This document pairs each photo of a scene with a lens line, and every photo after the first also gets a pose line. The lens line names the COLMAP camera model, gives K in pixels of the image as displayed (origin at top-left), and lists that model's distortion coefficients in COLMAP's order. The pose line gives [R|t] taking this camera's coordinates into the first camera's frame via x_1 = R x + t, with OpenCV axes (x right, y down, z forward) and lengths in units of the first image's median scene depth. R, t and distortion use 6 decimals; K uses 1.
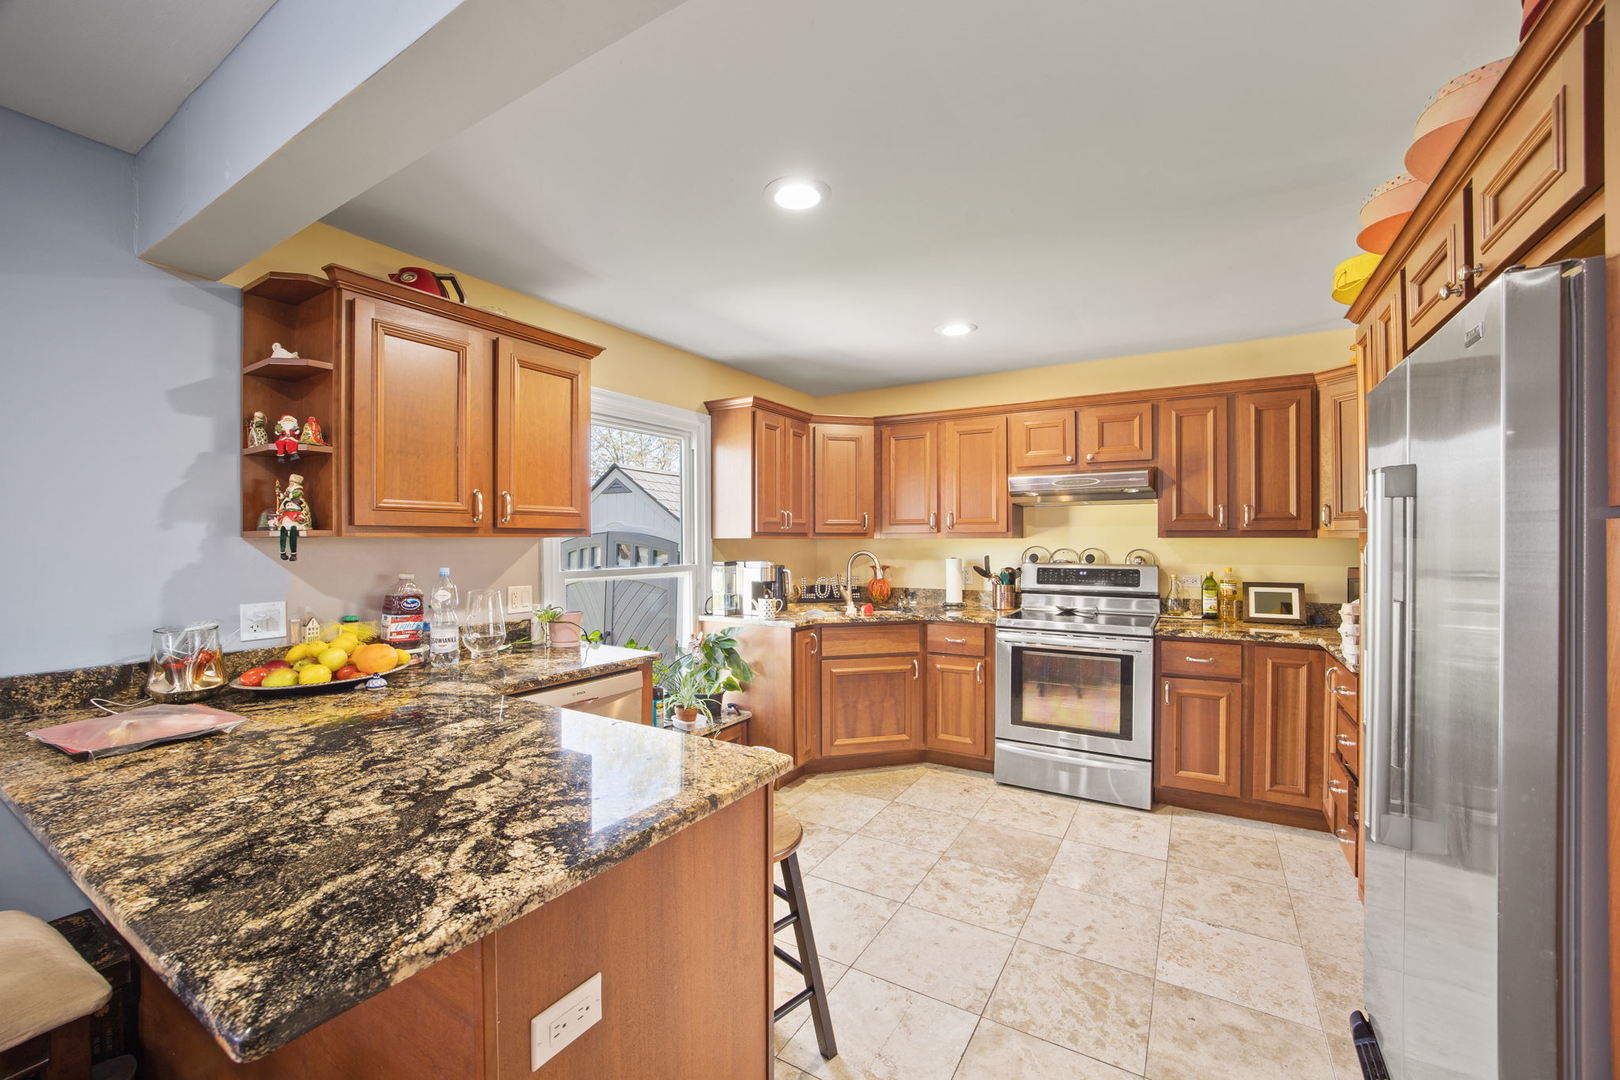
lens RADIAL K [[649.4, 0, 825.3], [0, 649.4, 538.4], [0, 0, 1]] dist [-0.030282, 0.004026]
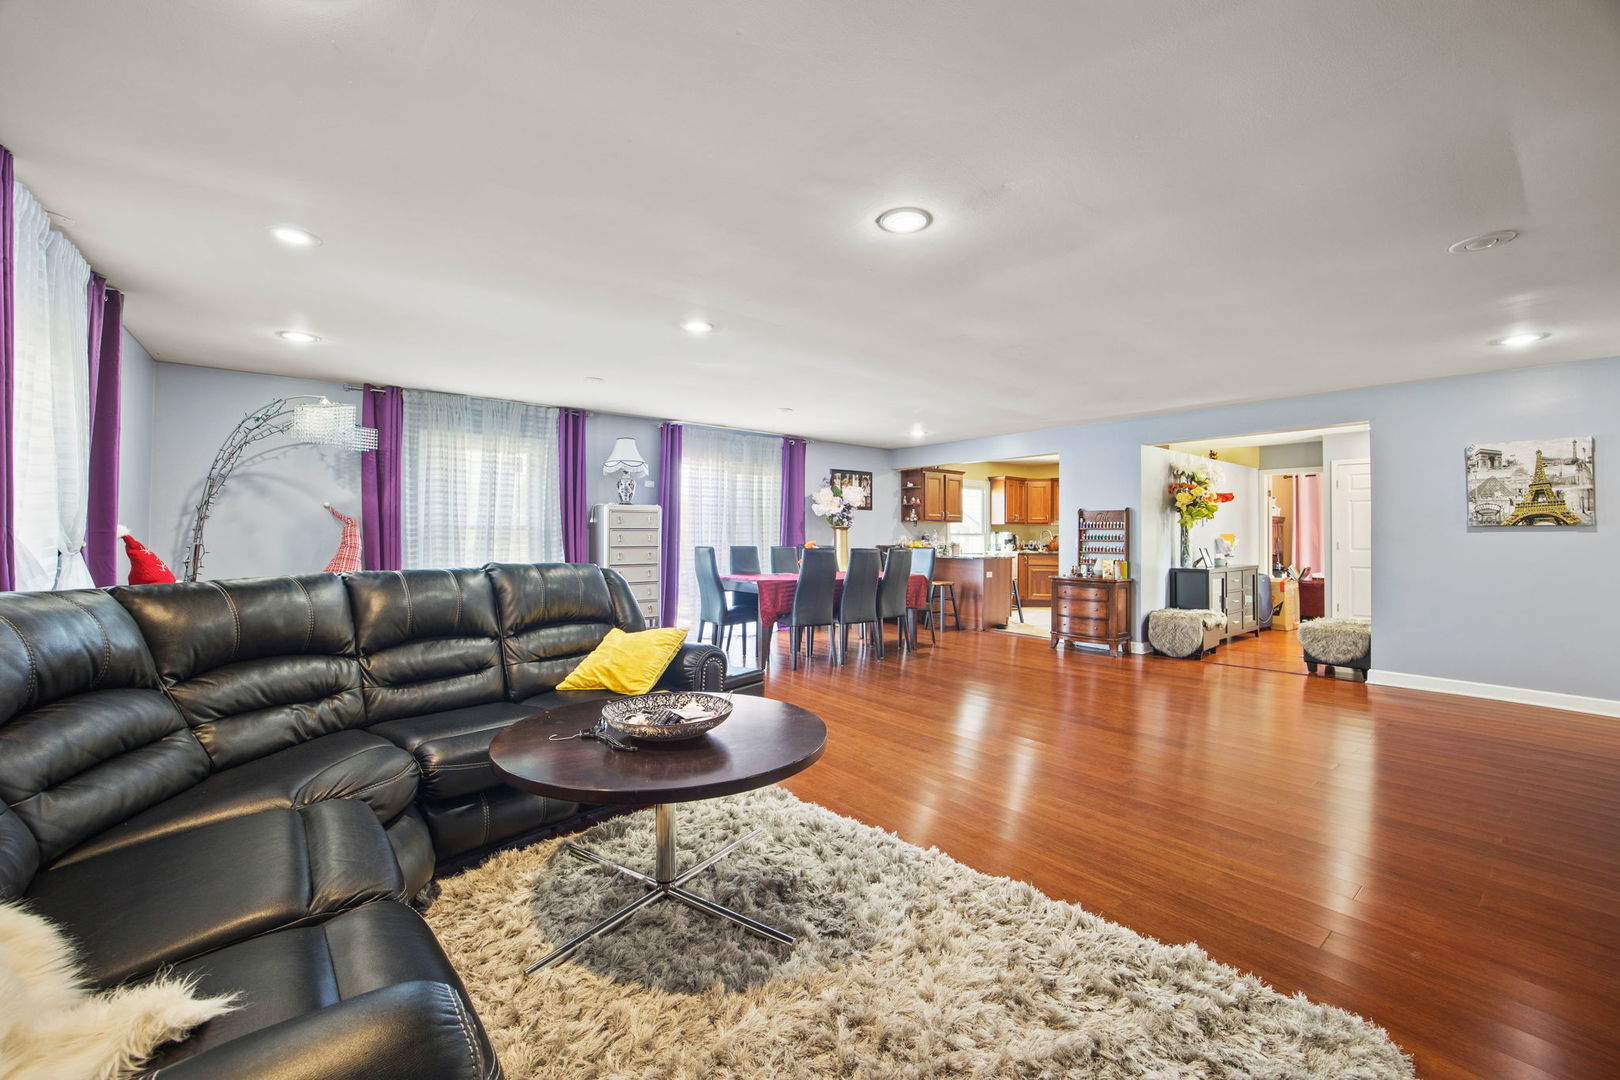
lens RADIAL K [[672.4, 0, 818.6], [0, 672.4, 541.5], [0, 0, 1]] dist [-0.003335, 0.000198]
pose [[0.942319, 0.016565, -0.334307, 0.212310], [-0.012415, 0.999817, 0.014547, 0.082393], [0.334486, -0.009557, 0.942352, -4.089041]]
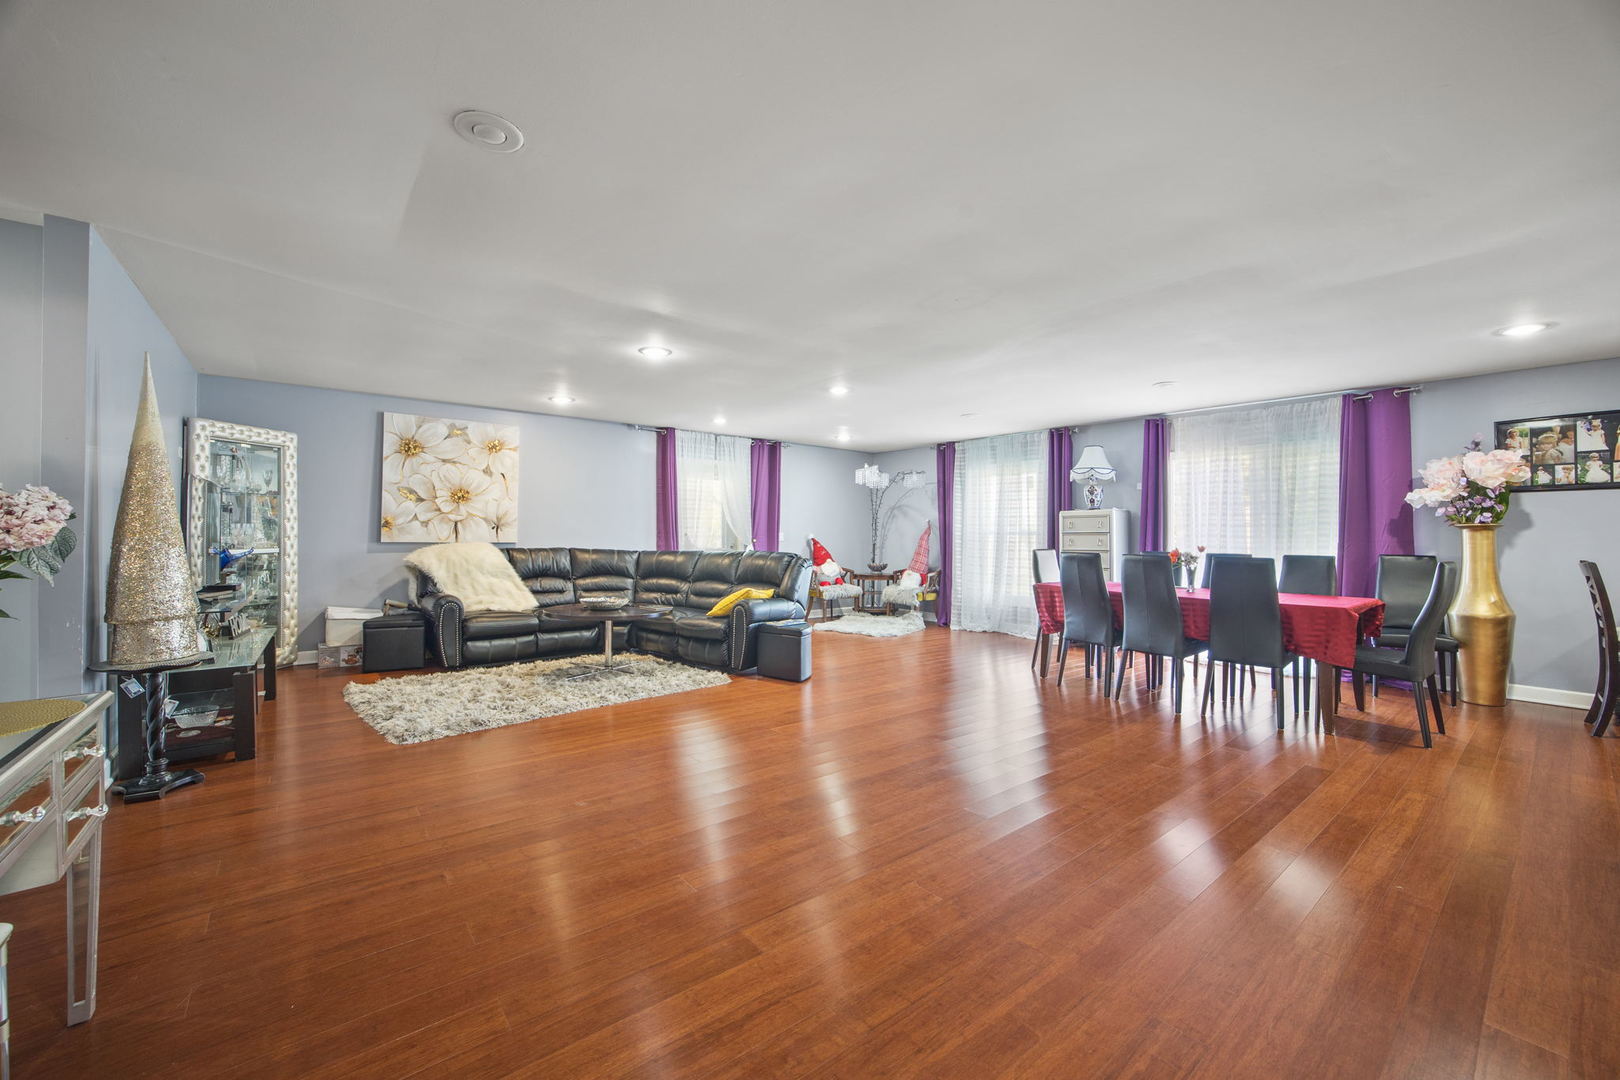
lens RADIAL K [[672.4, 0, 810.1], [0, 672.4, 536.1], [0, 0, 1]] dist [-0.003335, 0.000198]
pose [[-0.335045, 0.001633, -0.942201, 2.065314], [-0.004144, 0.999986, 0.003207, 0.090380], [0.942193, 0.004979, -0.335034, -1.257189]]
